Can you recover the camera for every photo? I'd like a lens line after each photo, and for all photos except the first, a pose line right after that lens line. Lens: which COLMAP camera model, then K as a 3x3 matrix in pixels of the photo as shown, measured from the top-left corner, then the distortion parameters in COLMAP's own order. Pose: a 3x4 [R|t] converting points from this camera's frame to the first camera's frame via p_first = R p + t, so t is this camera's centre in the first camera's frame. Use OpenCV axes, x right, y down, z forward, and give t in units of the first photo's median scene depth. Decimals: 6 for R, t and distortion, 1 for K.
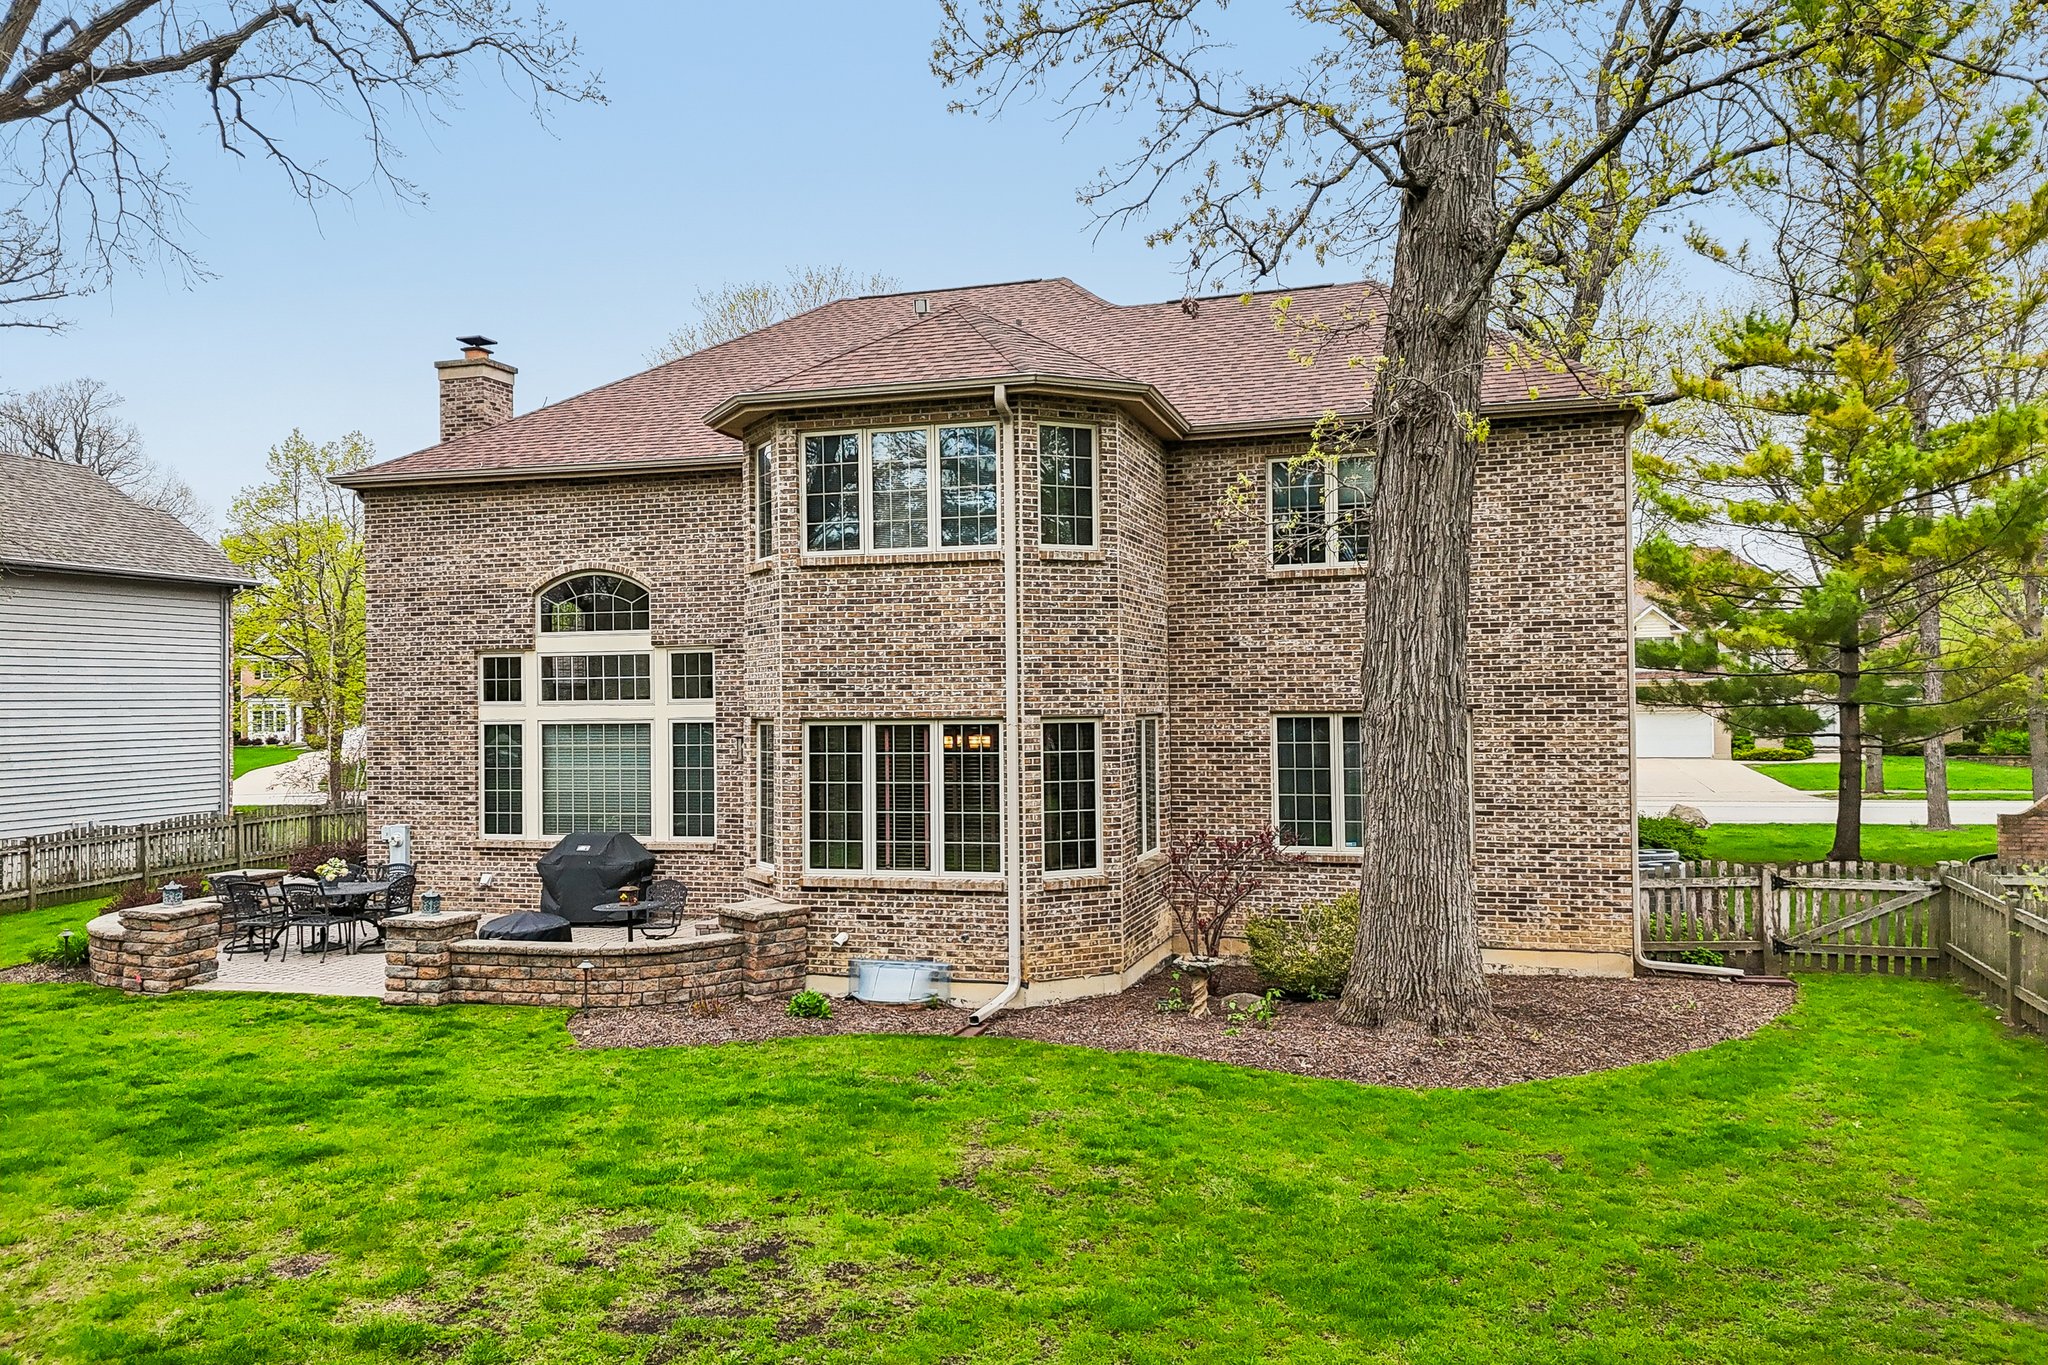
lens RADIAL K [[1530.3, 0, 1039.7], [0, 1530.3, 681.8], [0, 0, 1]] dist [0.022895, -0.001787]
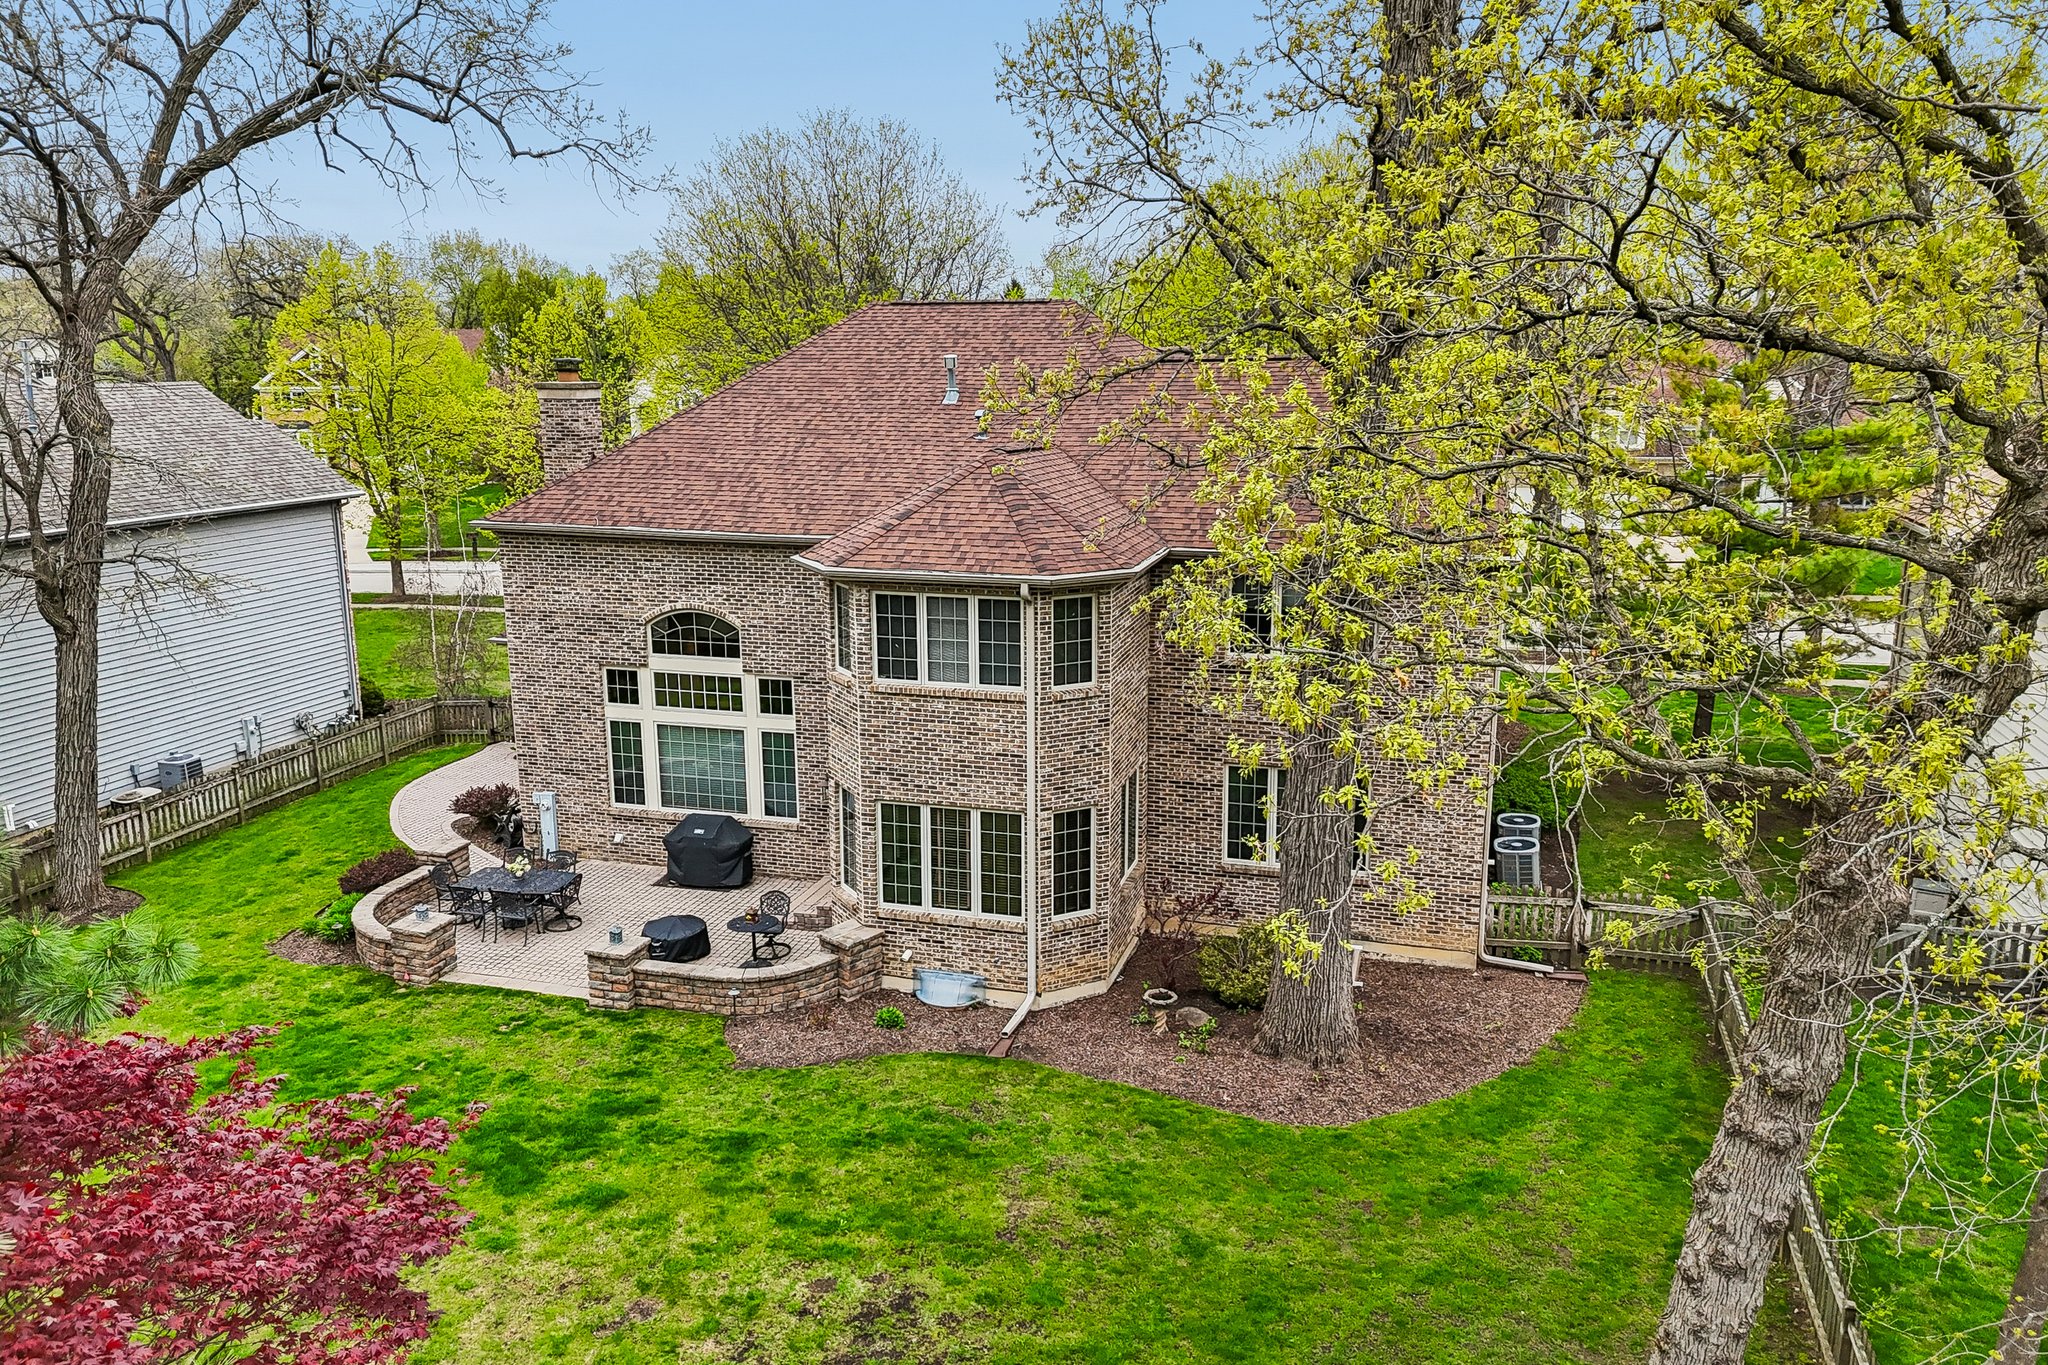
lens RADIAL K [[1530.3, 0, 1039.7], [0, 1530.3, 681.8], [0, 0, 1]] dist [0.022895, -0.001787]
pose [[0.999954, 0.007399, 0.006167, -0.019254], [-0.008622, 0.972994, 0.230669, -0.398766], [-0.004294, -0.230712, 0.973013, -0.304761]]
